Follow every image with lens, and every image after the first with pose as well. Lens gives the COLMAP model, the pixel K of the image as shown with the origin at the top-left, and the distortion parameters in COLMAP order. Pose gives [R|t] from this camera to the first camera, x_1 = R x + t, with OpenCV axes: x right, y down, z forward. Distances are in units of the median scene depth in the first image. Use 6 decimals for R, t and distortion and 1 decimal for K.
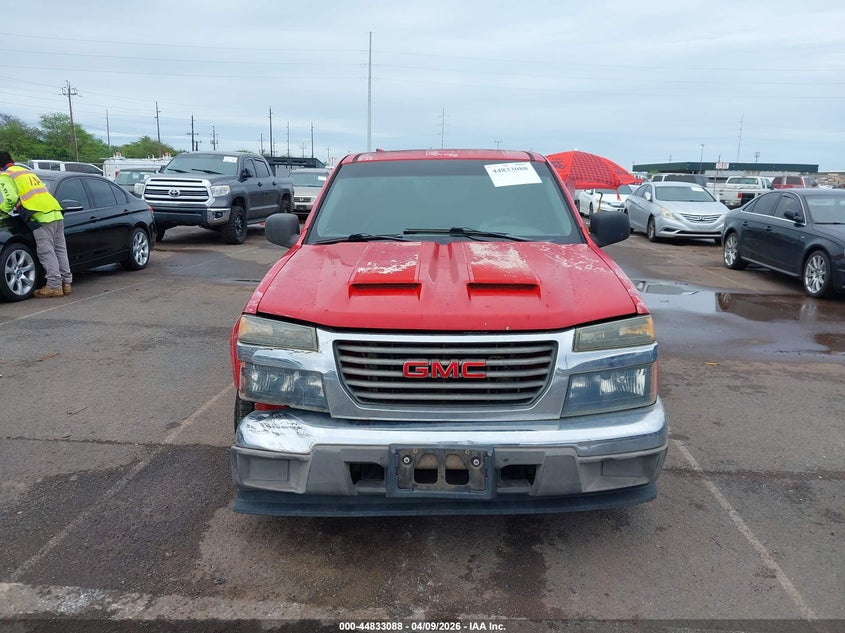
lens RADIAL K [[660.1, 0, 419.5], [0, 660.1, 320.3], [0, 0, 1]] dist [0.031527, -0.050957]
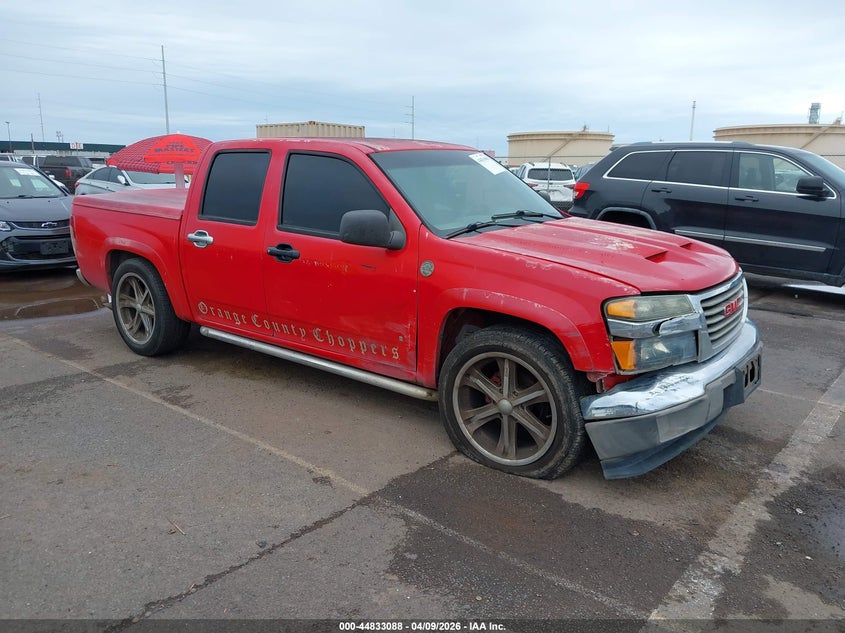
lens RADIAL K [[660.1, 0, 415.7], [0, 660.1, 317.2], [0, 0, 1]] dist [0.031527, -0.050957]
pose [[0.593129, -0.188701, 0.782681, -1.179871], [0.169751, 0.979602, 0.107538, -0.135666], [-0.787009, 0.069077, 0.613063, 0.536774]]
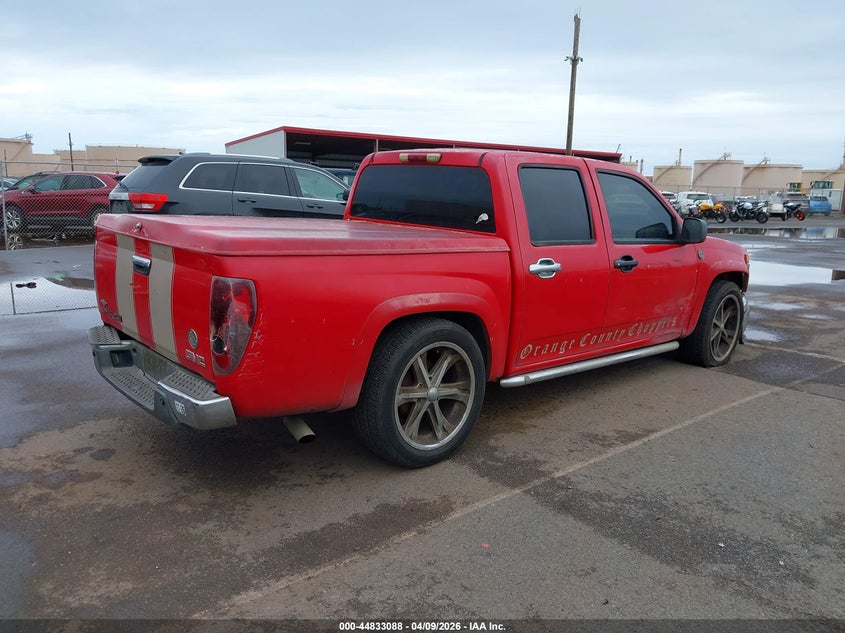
lens RADIAL K [[660.1, 0, 420.8], [0, 660.1, 323.6], [0, 0, 1]] dist [0.031527, -0.050957]
pose [[-0.683188, -0.176672, 0.708548, -1.013394], [0.119159, 0.930316, 0.346862, -0.615936], [-0.720455, 0.321402, -0.614529, 2.885533]]
